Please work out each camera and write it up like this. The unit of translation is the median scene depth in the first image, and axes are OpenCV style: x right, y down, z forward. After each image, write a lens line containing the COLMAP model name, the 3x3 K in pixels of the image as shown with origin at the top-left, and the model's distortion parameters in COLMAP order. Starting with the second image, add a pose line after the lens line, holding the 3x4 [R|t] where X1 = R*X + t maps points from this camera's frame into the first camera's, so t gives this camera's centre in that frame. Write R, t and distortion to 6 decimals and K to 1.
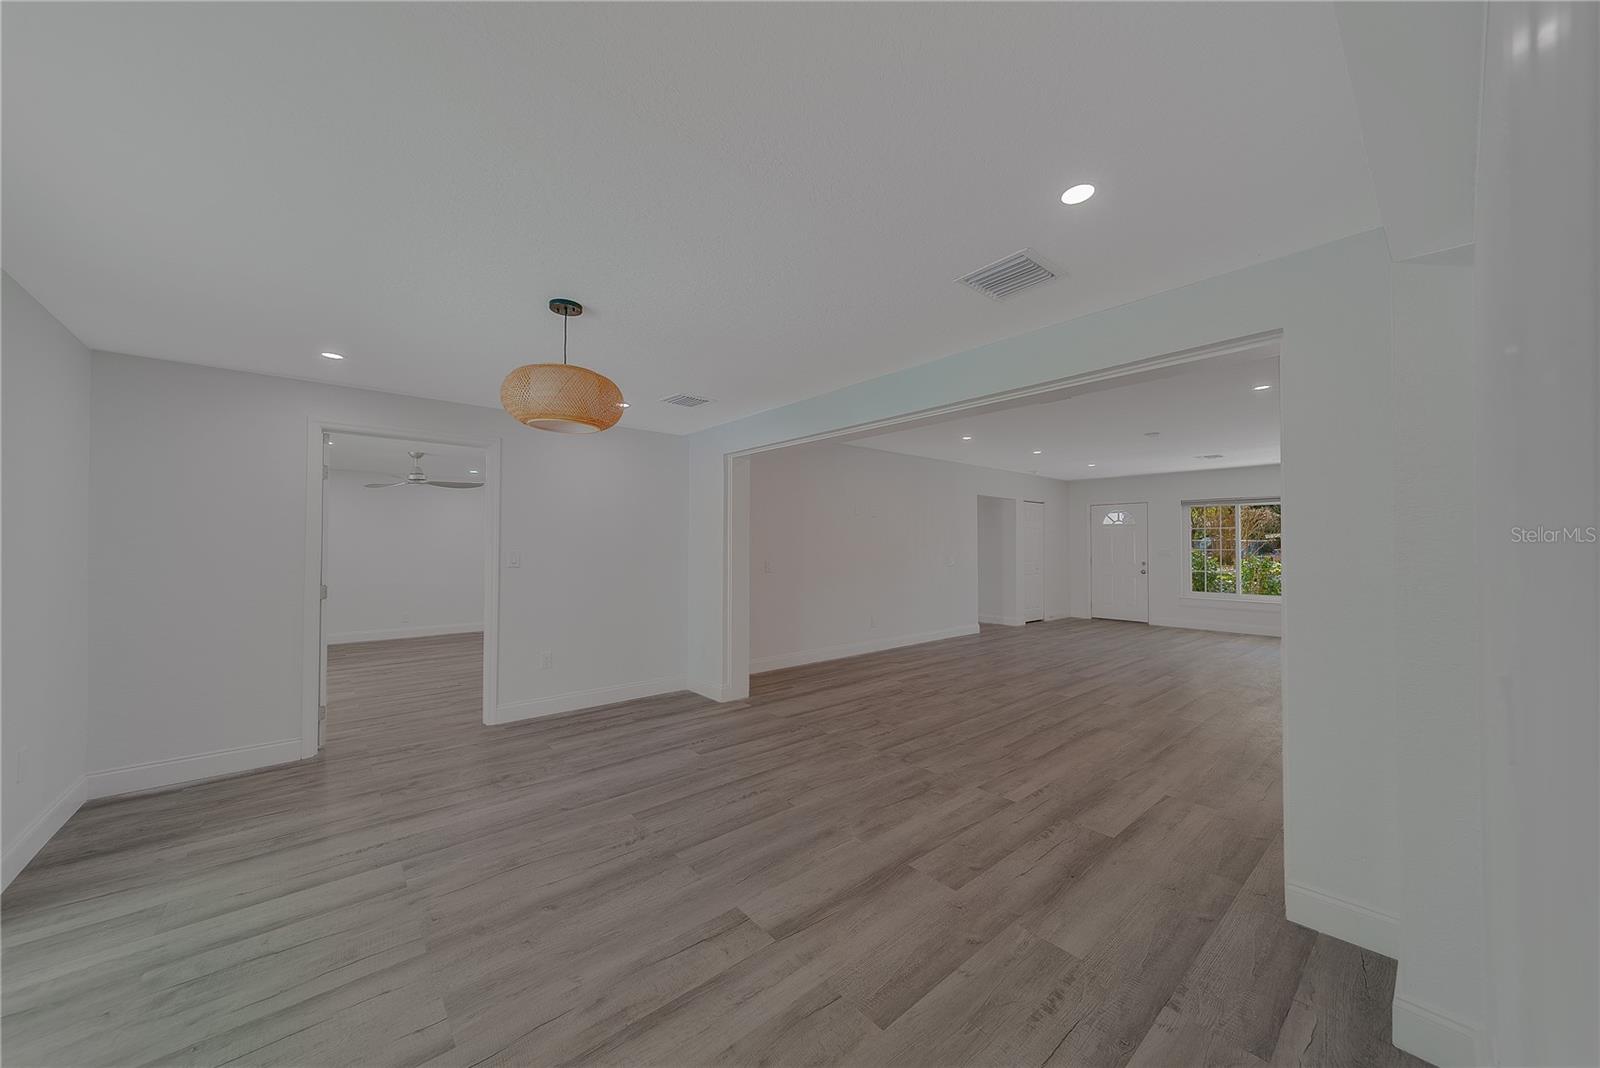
lens RADIAL K [[542.9, 0, 795.6], [0, 542.9, 553.0], [0, 0, 1]] dist [0.005891, 0.000164]
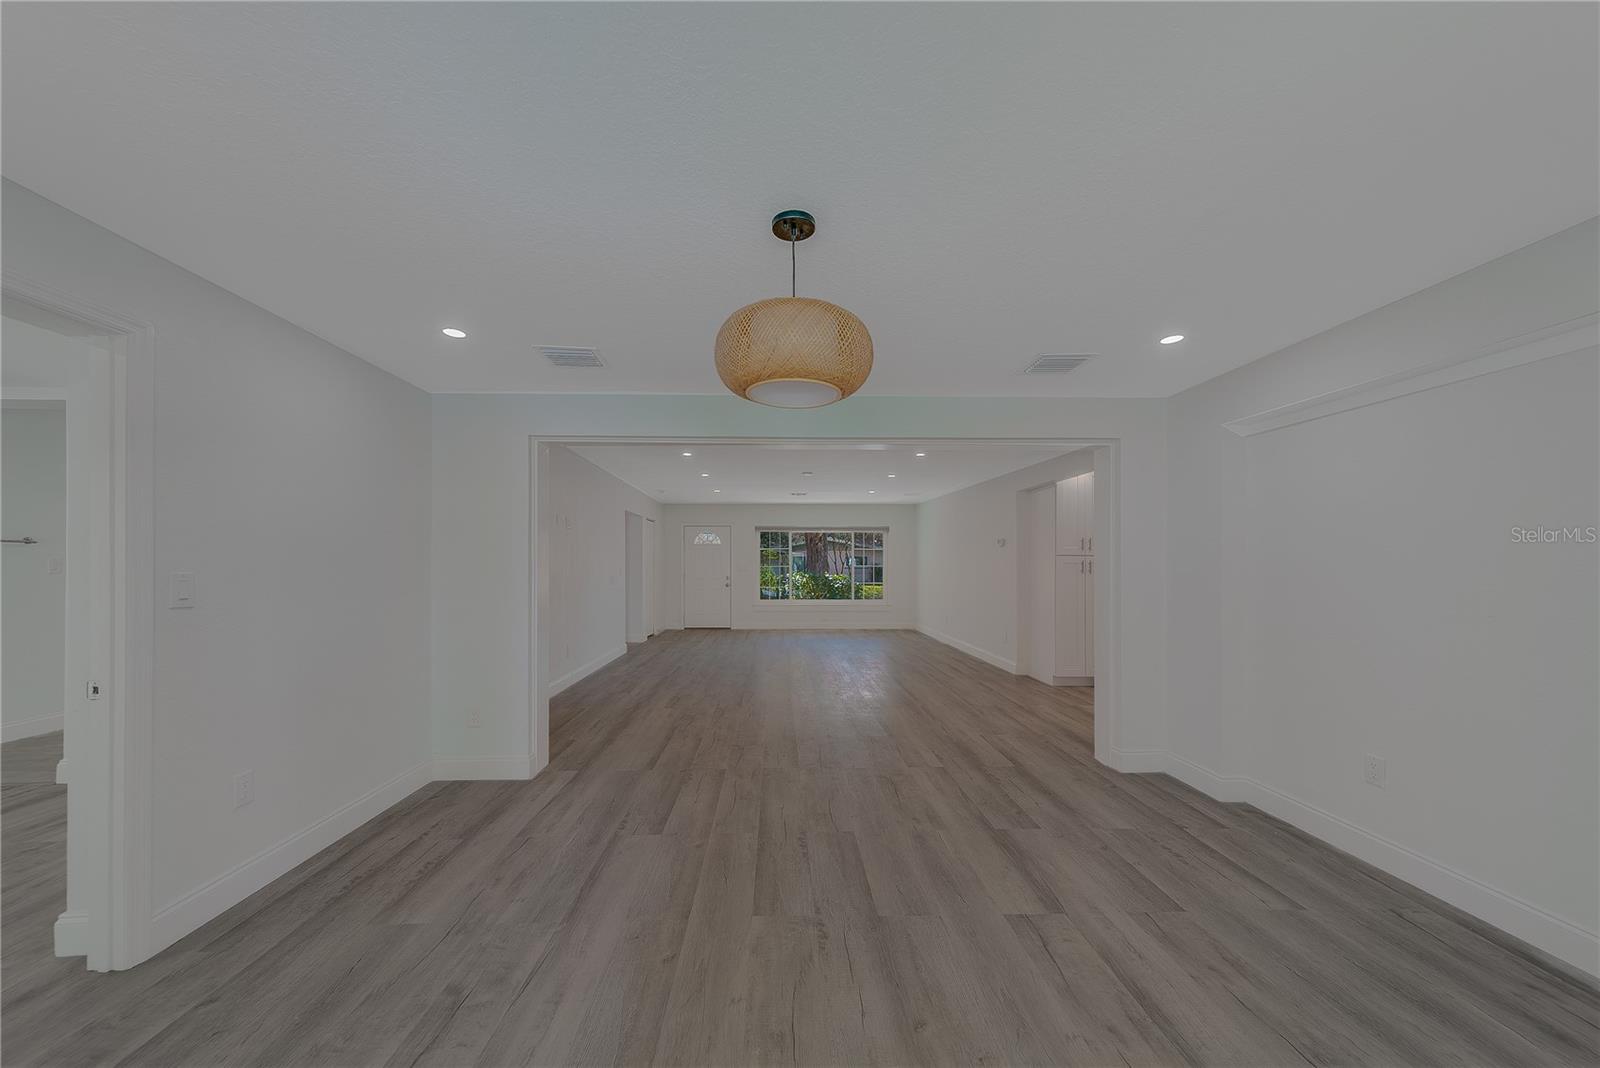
lens RADIAL K [[575.4, 0, 769.5], [0, 575.4, 559.6], [0, 0, 1]] dist [0.008423, 0.000024]
pose [[0.651799, 0.005294, 0.758373, -0.822237], [0.010099, 0.999826, -0.015659, -0.000585], [-0.758324, 0.017865, 0.651633, 0.415399]]
